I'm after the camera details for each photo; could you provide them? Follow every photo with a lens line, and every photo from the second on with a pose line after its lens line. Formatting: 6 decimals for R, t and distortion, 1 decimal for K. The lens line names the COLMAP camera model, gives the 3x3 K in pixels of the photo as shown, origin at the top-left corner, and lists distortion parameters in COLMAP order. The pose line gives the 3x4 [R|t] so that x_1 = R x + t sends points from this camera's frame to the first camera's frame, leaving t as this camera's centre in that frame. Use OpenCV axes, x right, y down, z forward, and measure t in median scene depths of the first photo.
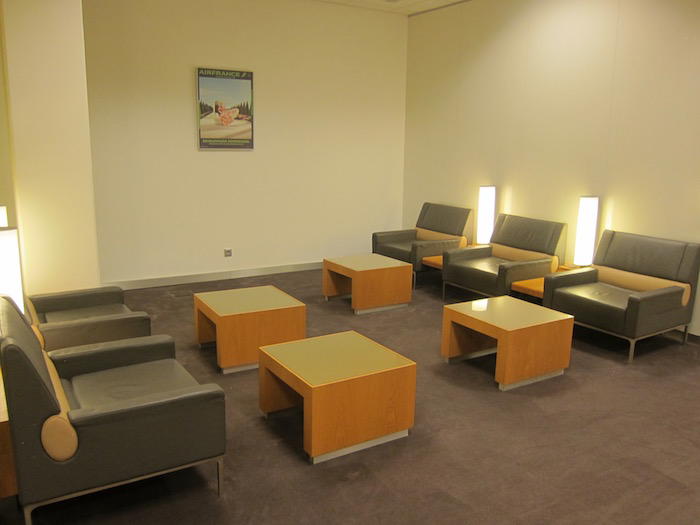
lens RADIAL K [[583.4, 0, 349.2], [0, 583.4, 262.8], [0, 0, 1]] dist [-0.052615, 0.002823]
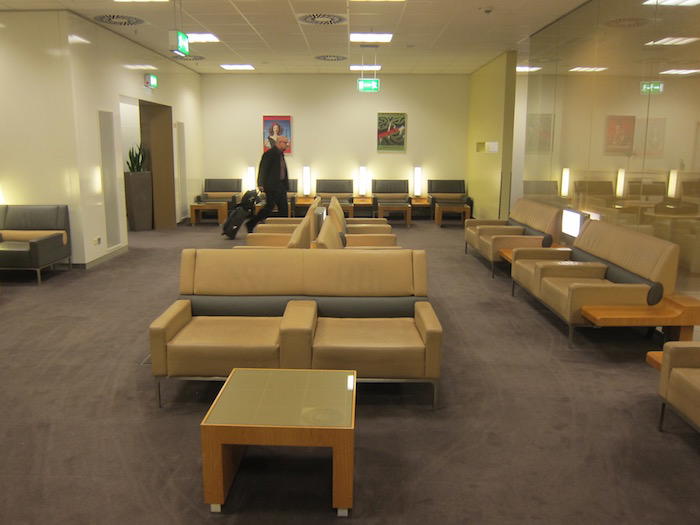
lens RADIAL K [[583.4, 0, 350.9], [0, 583.4, 263.0], [0, 0, 1]] dist [-0.052615, 0.002823]
pose [[0.529384, -0.181514, 0.828737, -0.320574], [0.176663, 0.979016, 0.101580, 0.104683], [-0.829785, 0.092633, 0.550342, -0.518858]]
